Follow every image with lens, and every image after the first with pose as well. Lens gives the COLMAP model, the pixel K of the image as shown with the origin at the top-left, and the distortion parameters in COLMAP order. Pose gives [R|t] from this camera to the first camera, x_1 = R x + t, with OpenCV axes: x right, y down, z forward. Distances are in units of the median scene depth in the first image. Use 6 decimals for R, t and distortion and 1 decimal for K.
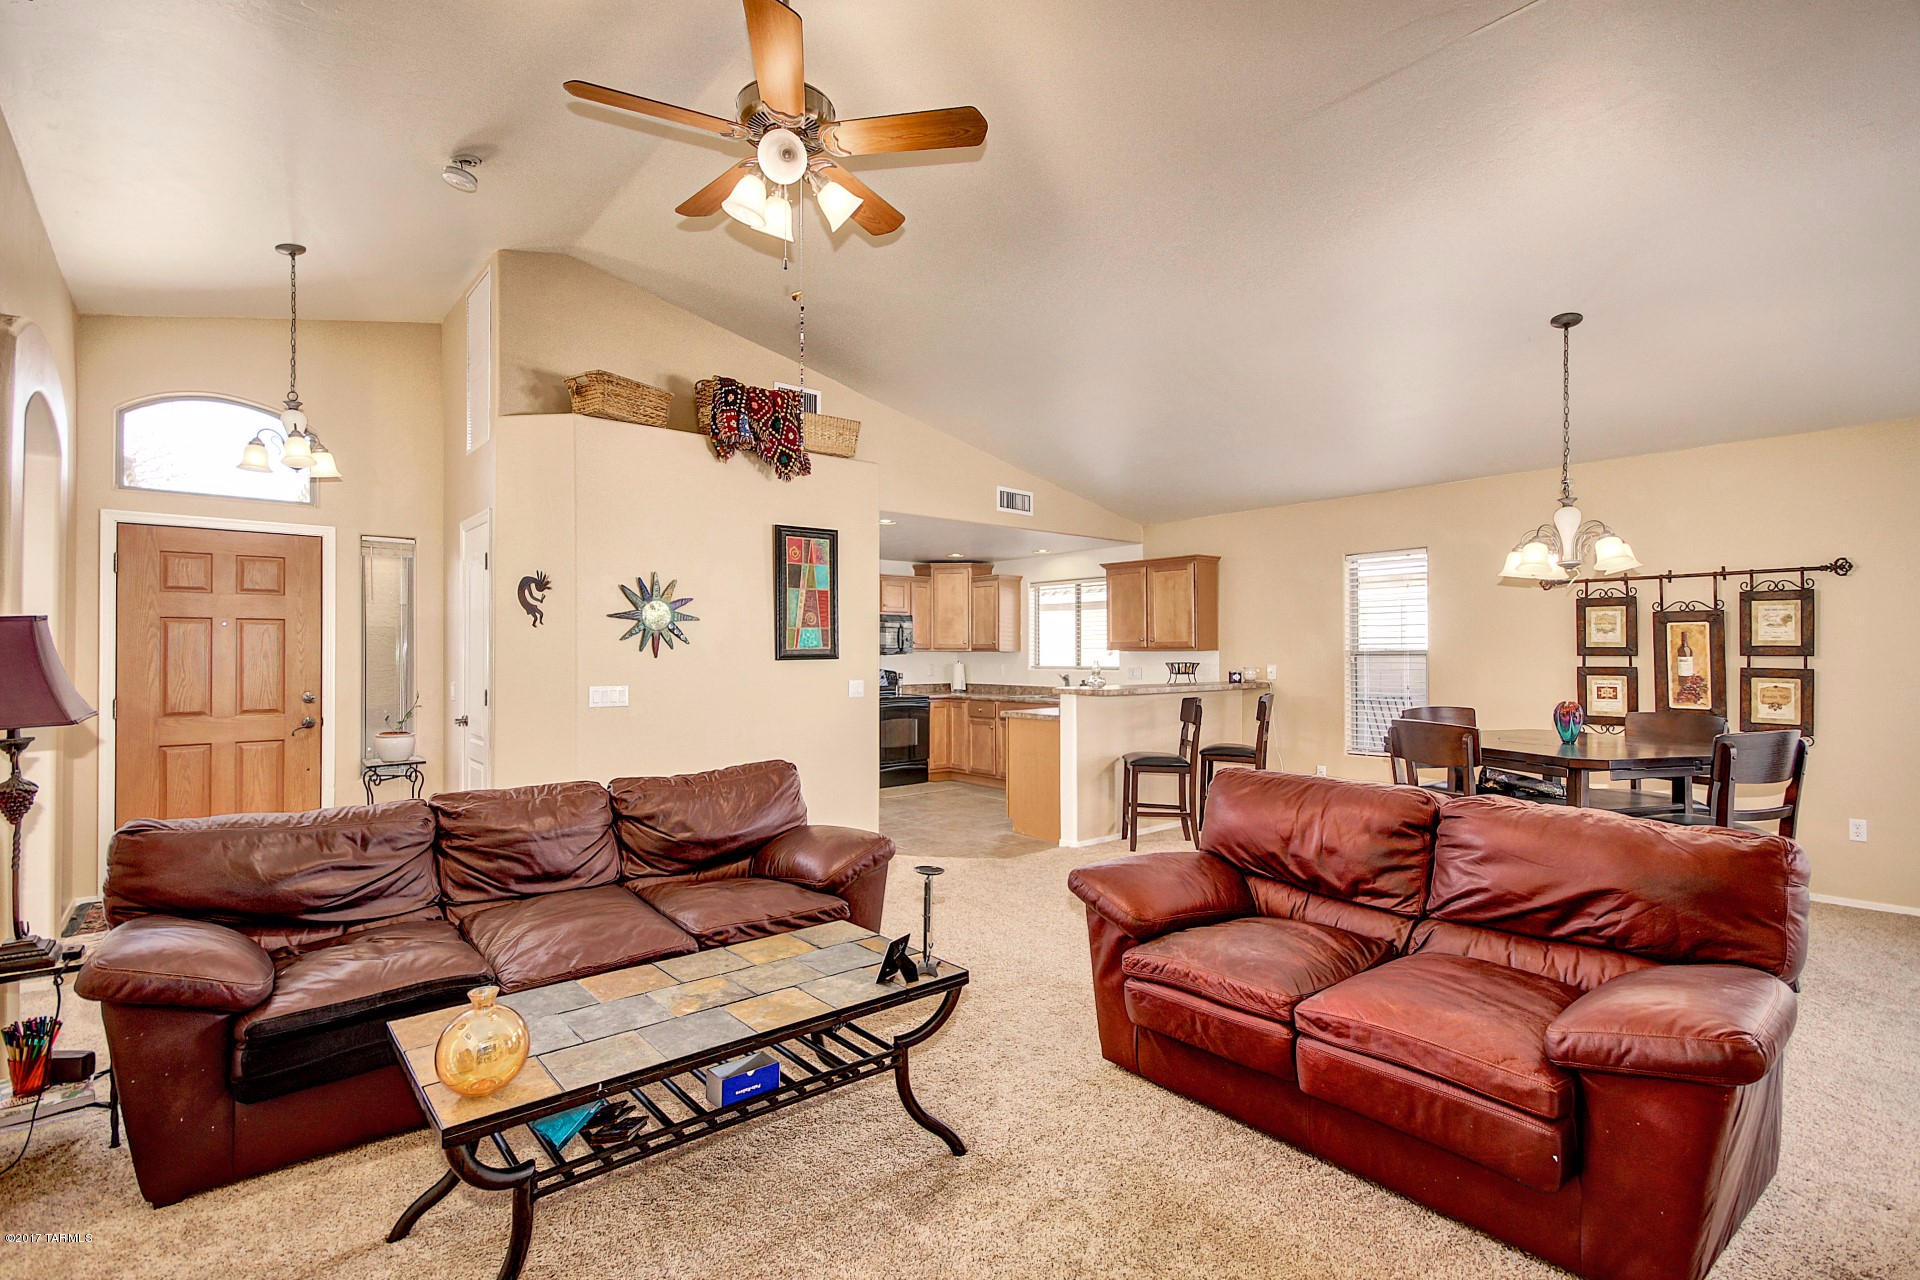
lens RADIAL K [[898.7, 0, 963.2], [0, 898.7, 647.6], [0, 0, 1]] dist [0.002291, -0.000222]
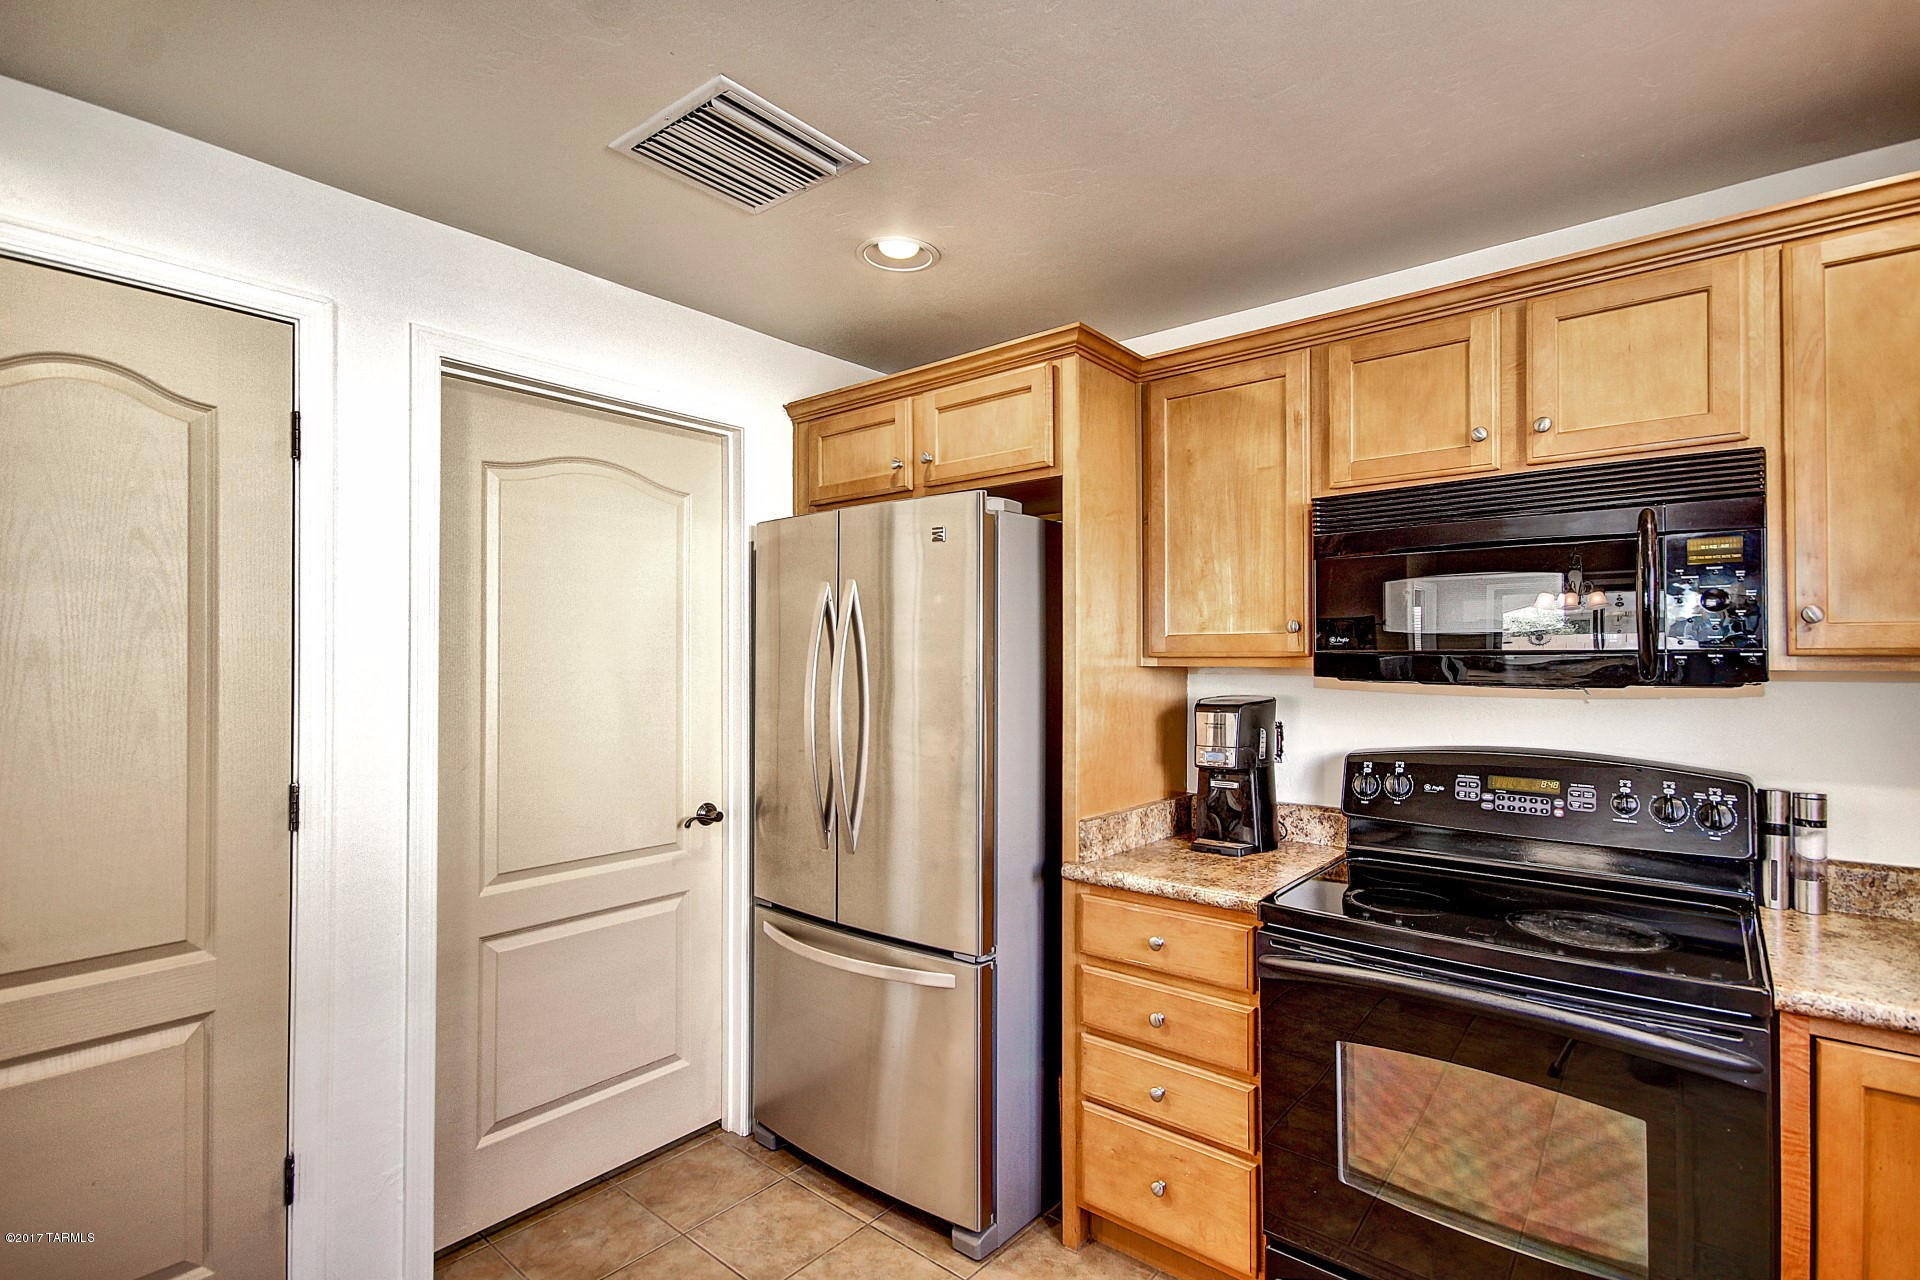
lens RADIAL K [[898.7, 0, 963.2], [0, 898.7, 647.6], [0, 0, 1]] dist [0.002291, -0.000222]
pose [[0.180212, -0.012270, -0.983551, 0.130238], [0.007452, 0.999911, -0.011109, 0.000320], [0.983599, -0.005327, 0.180288, 1.420210]]
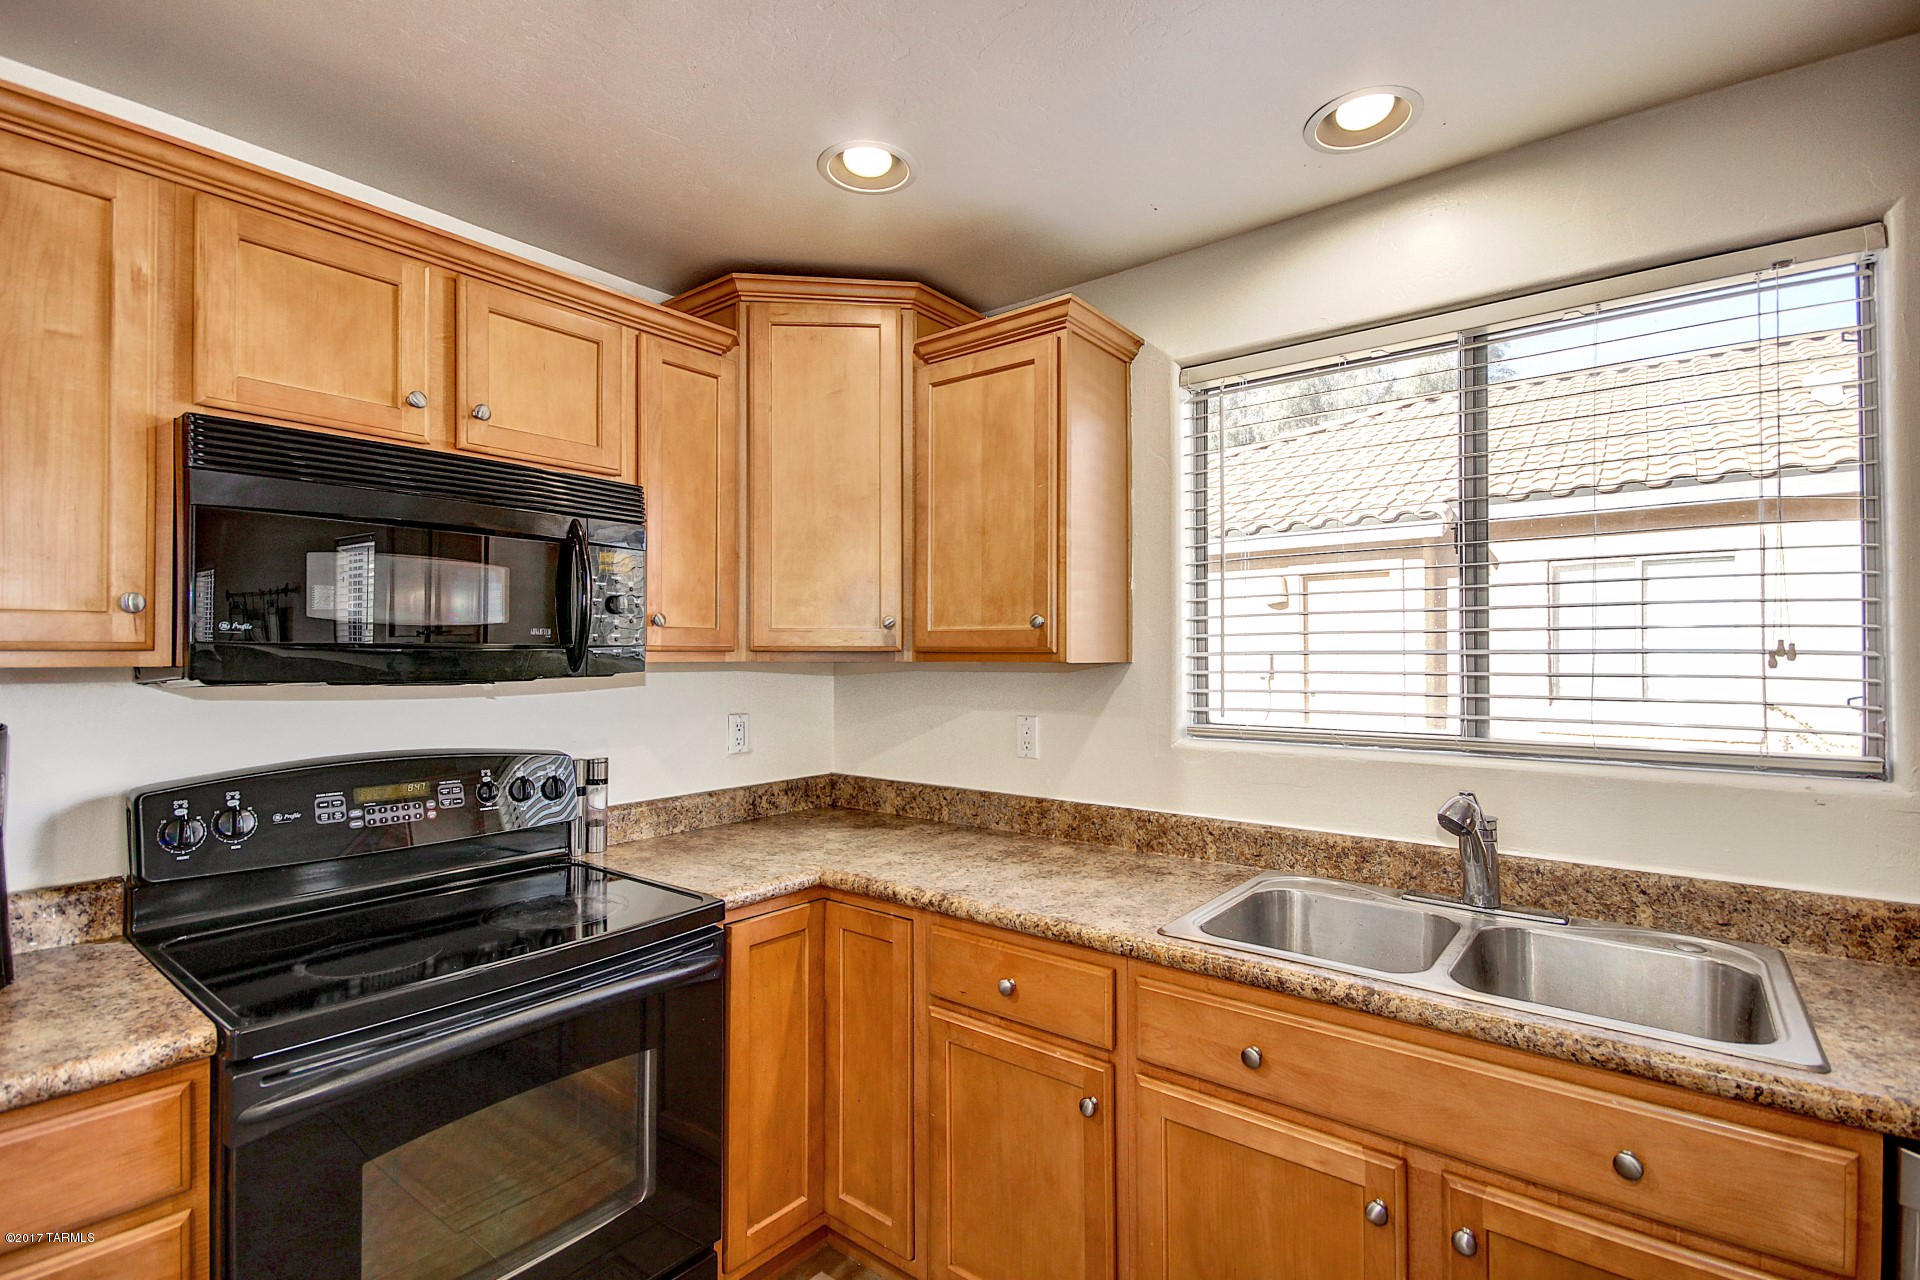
lens RADIAL K [[891.0, 0, 965.6], [0, 891.0, 642.8], [0, 0, 1]] dist [0.004620, -0.000683]
pose [[0.978558, 0.001964, 0.205961, -0.045140], [-0.001190, 0.999992, -0.003883, -0.000278], [-0.205967, 0.003555, 0.978553, 1.346175]]
